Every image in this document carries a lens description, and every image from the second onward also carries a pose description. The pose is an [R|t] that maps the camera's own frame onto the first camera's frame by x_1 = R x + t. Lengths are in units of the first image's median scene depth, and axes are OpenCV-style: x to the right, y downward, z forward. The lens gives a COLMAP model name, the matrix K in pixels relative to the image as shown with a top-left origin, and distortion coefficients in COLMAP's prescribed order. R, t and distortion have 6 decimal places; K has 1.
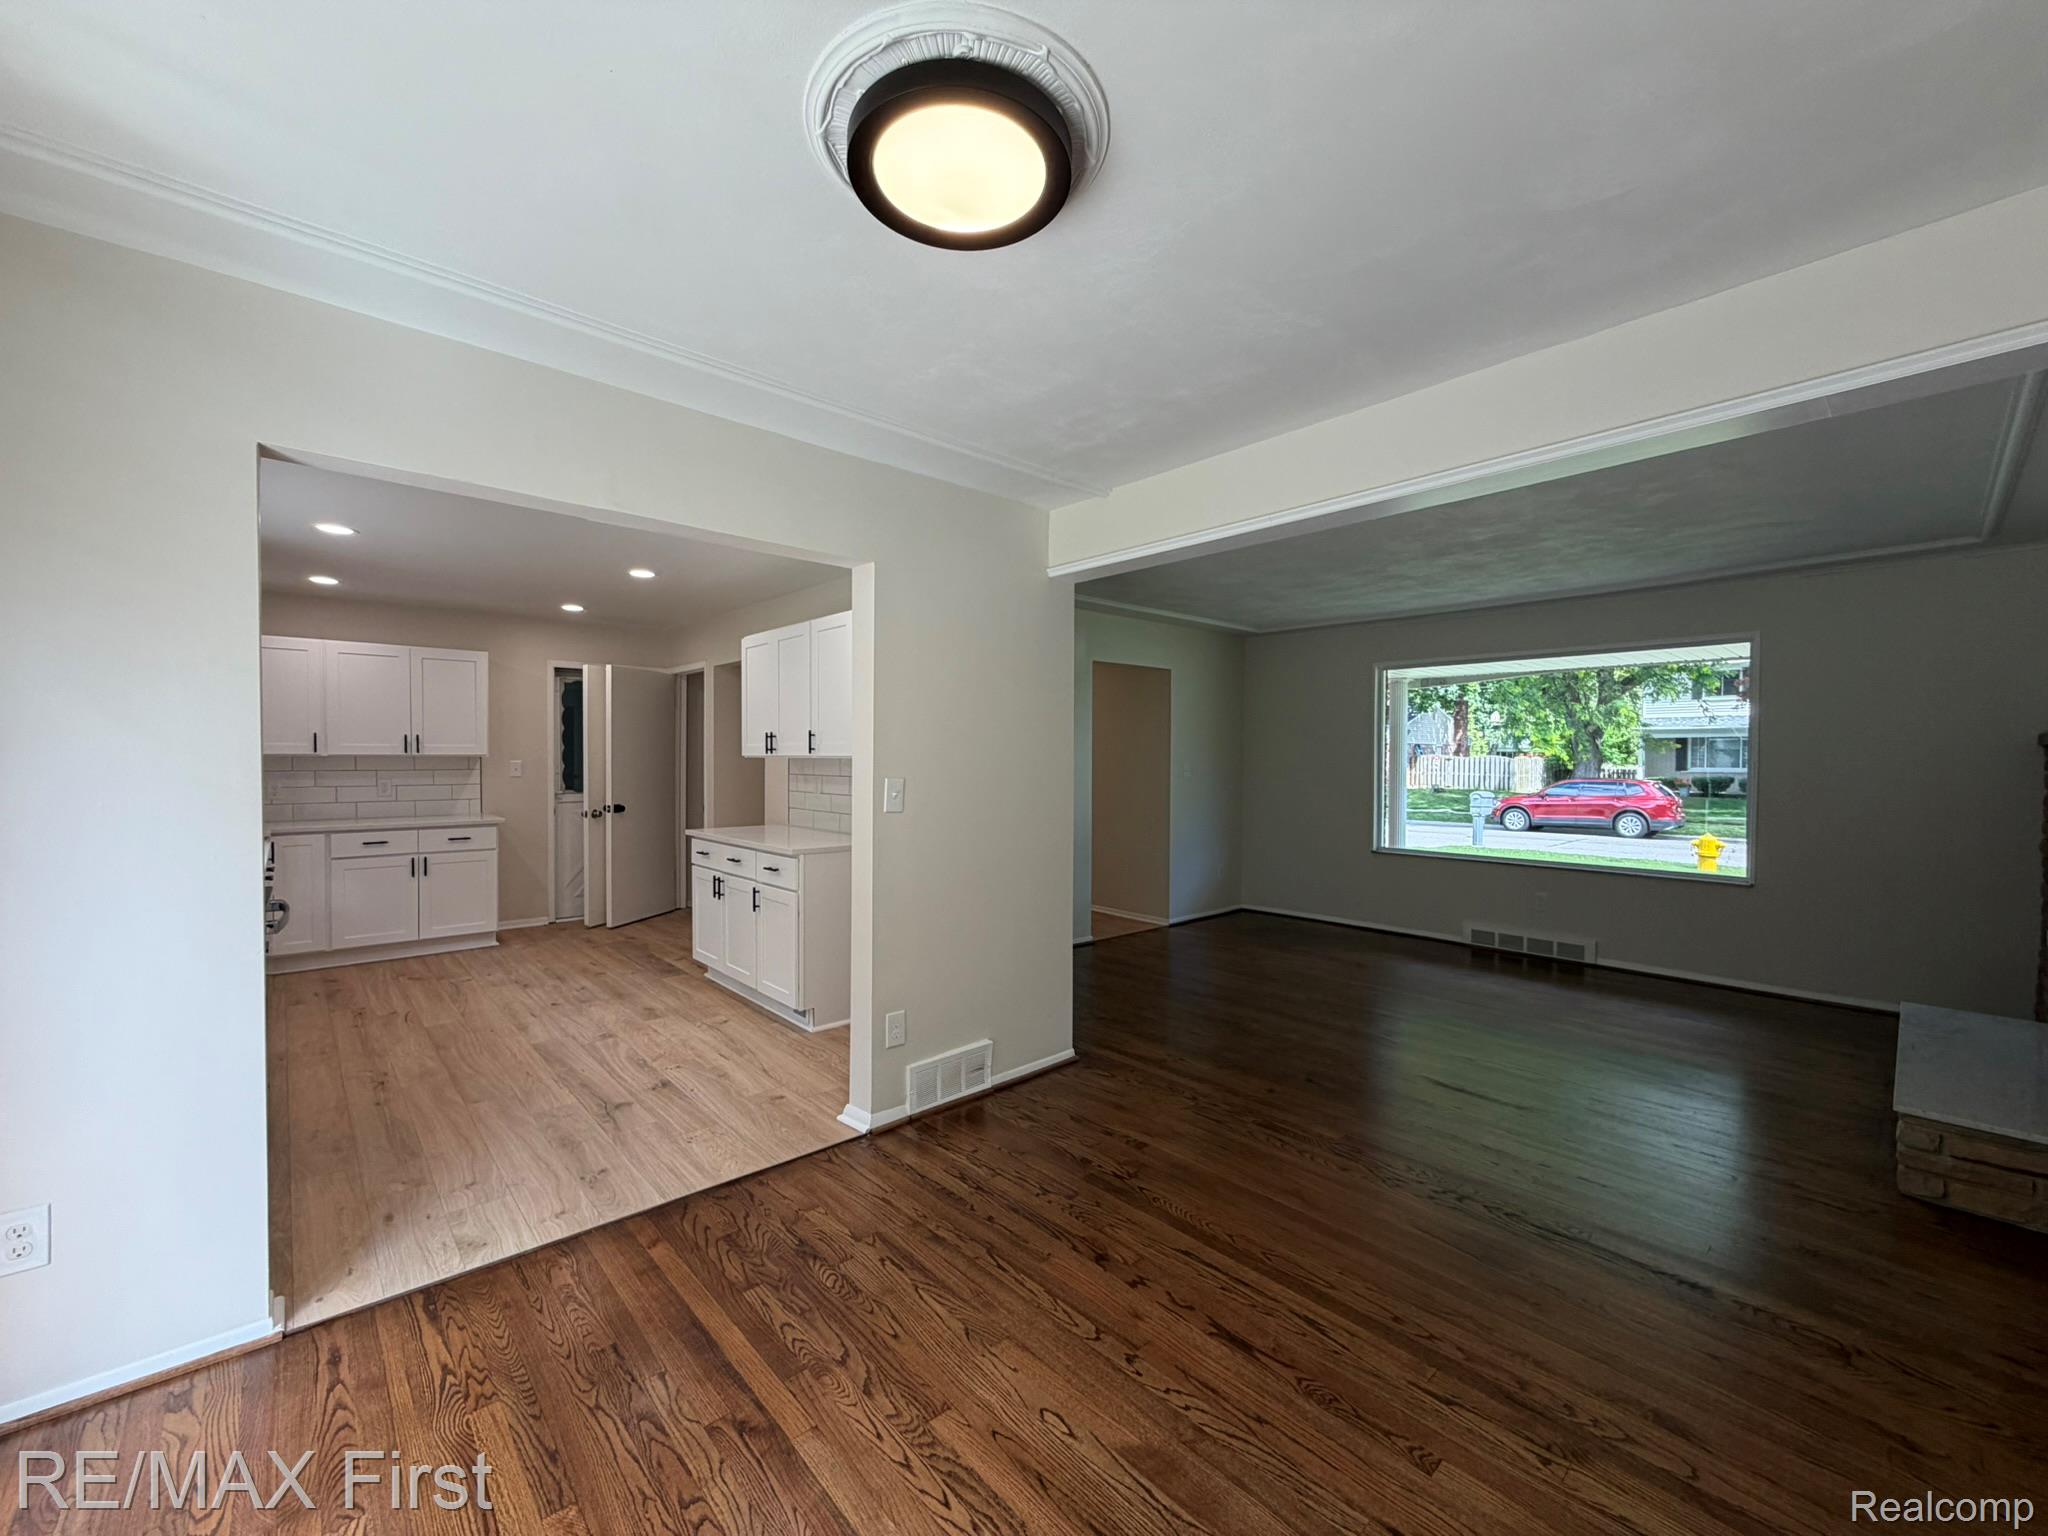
lens RADIAL K [[820.1, 0, 1020.2], [0, 820.1, 772.4], [0, 0, 1]] dist [0.000581, 0.000193]
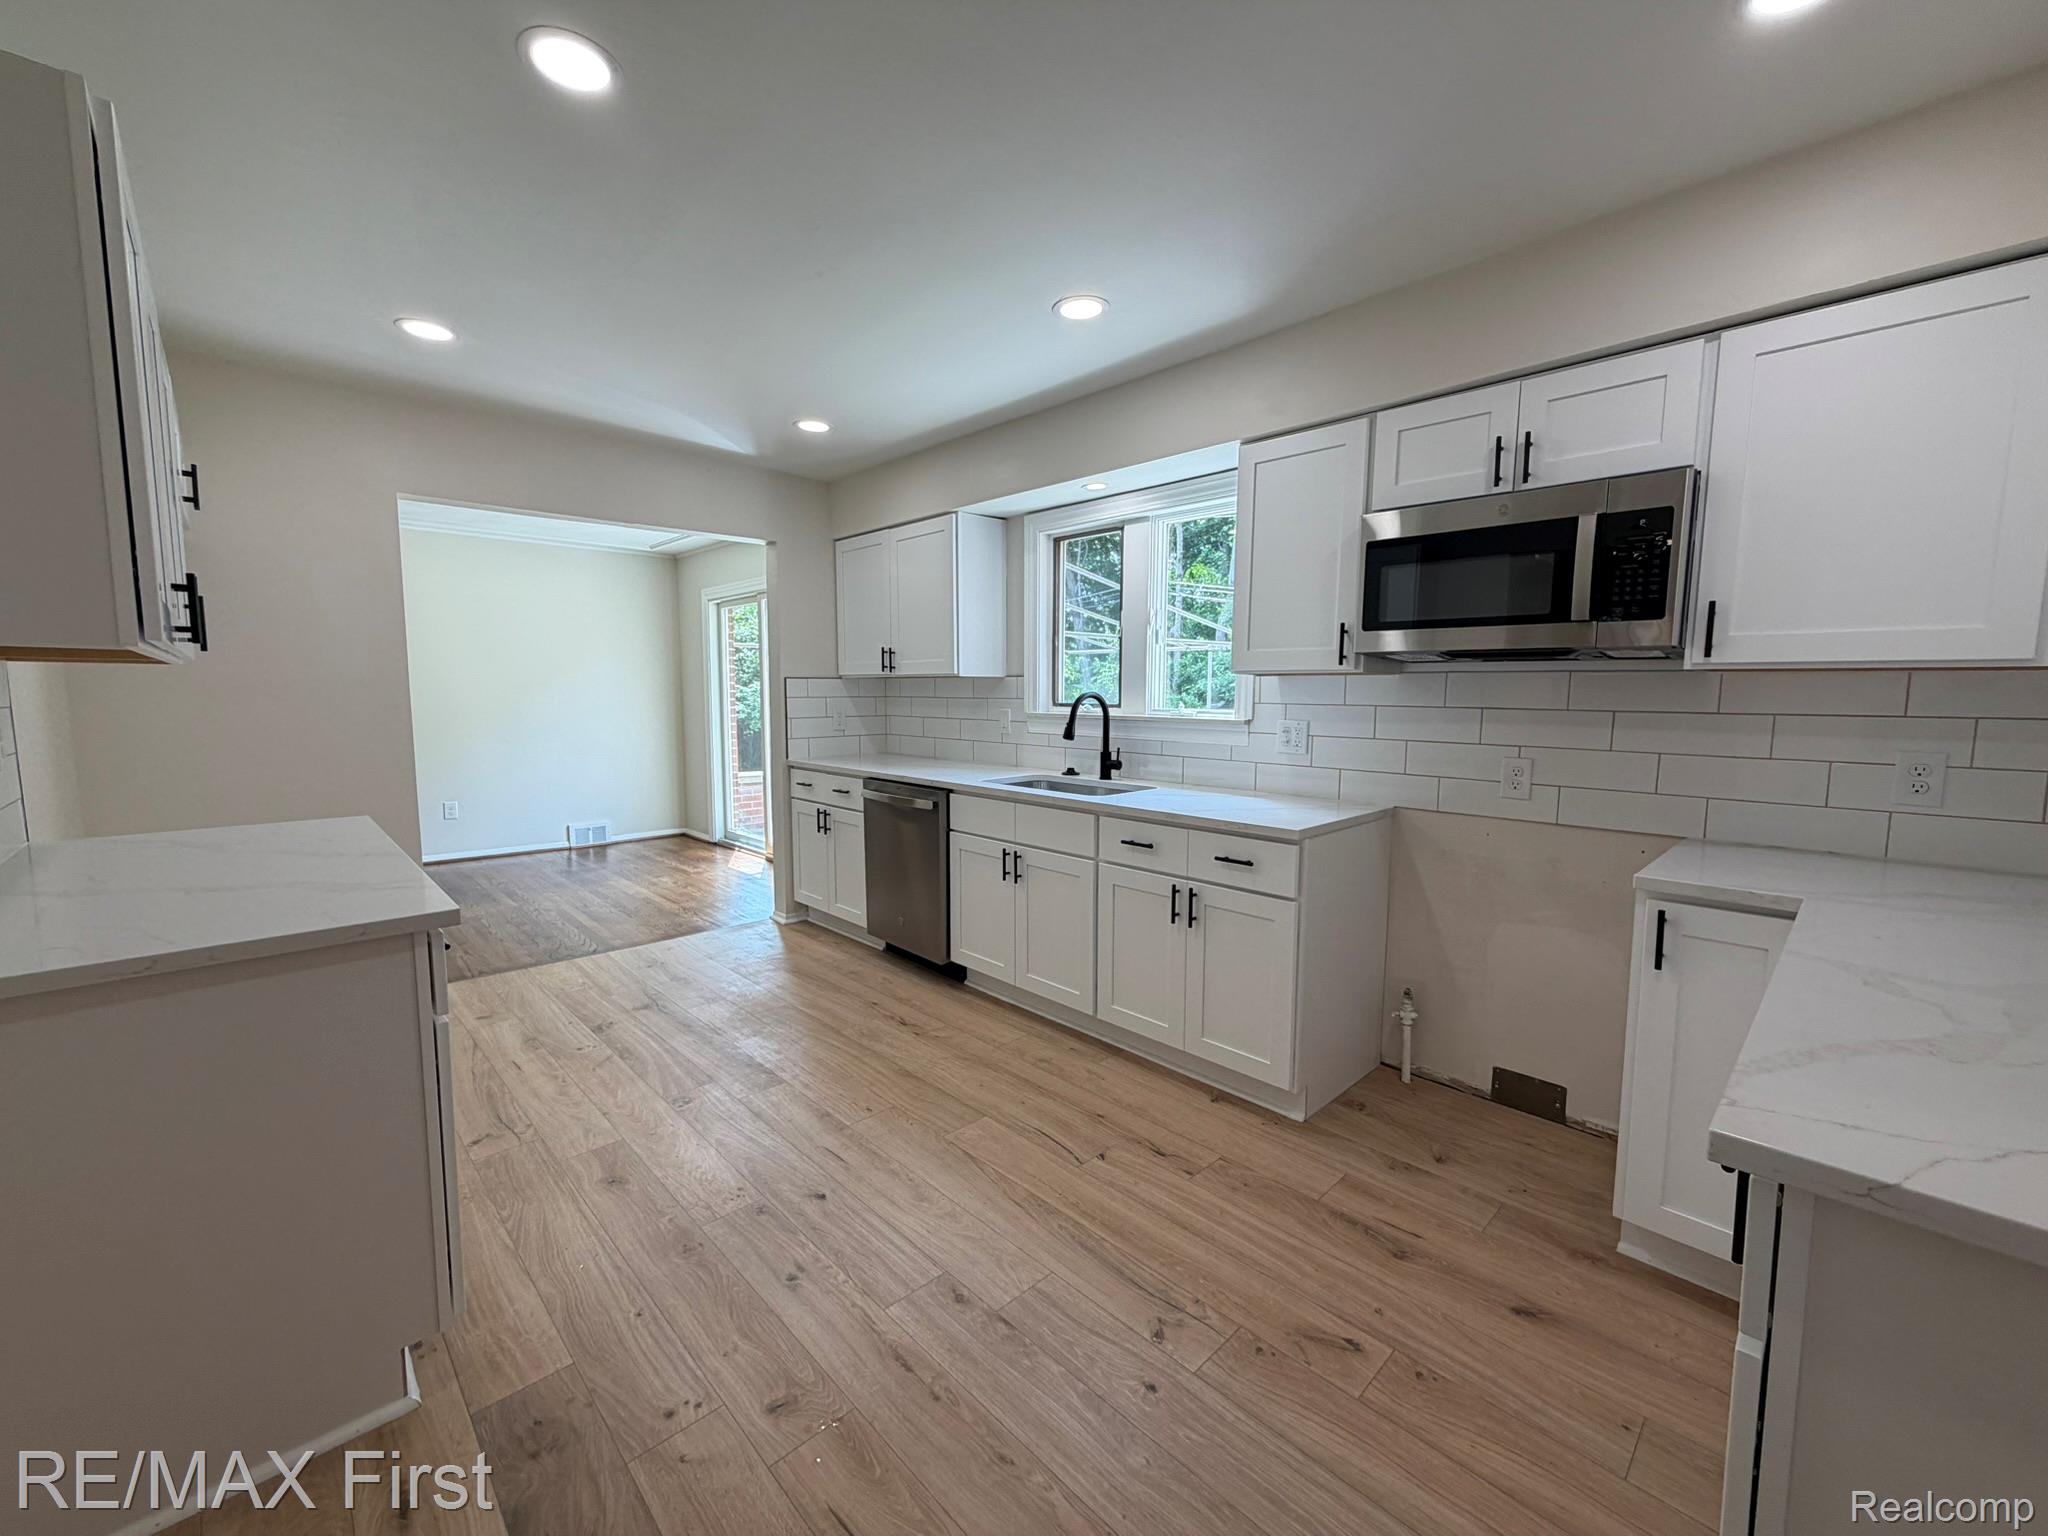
lens RADIAL K [[820.1, 0, 1027.8], [0, 820.1, 773.4], [0, 0, 1]] dist [0.000581, 0.000193]
pose [[-0.999295, -0.006248, -0.037033, -0.665052], [-0.010682, 0.992624, 0.120759, -0.017081], [0.036005, 0.121070, -0.991991, 1.434924]]
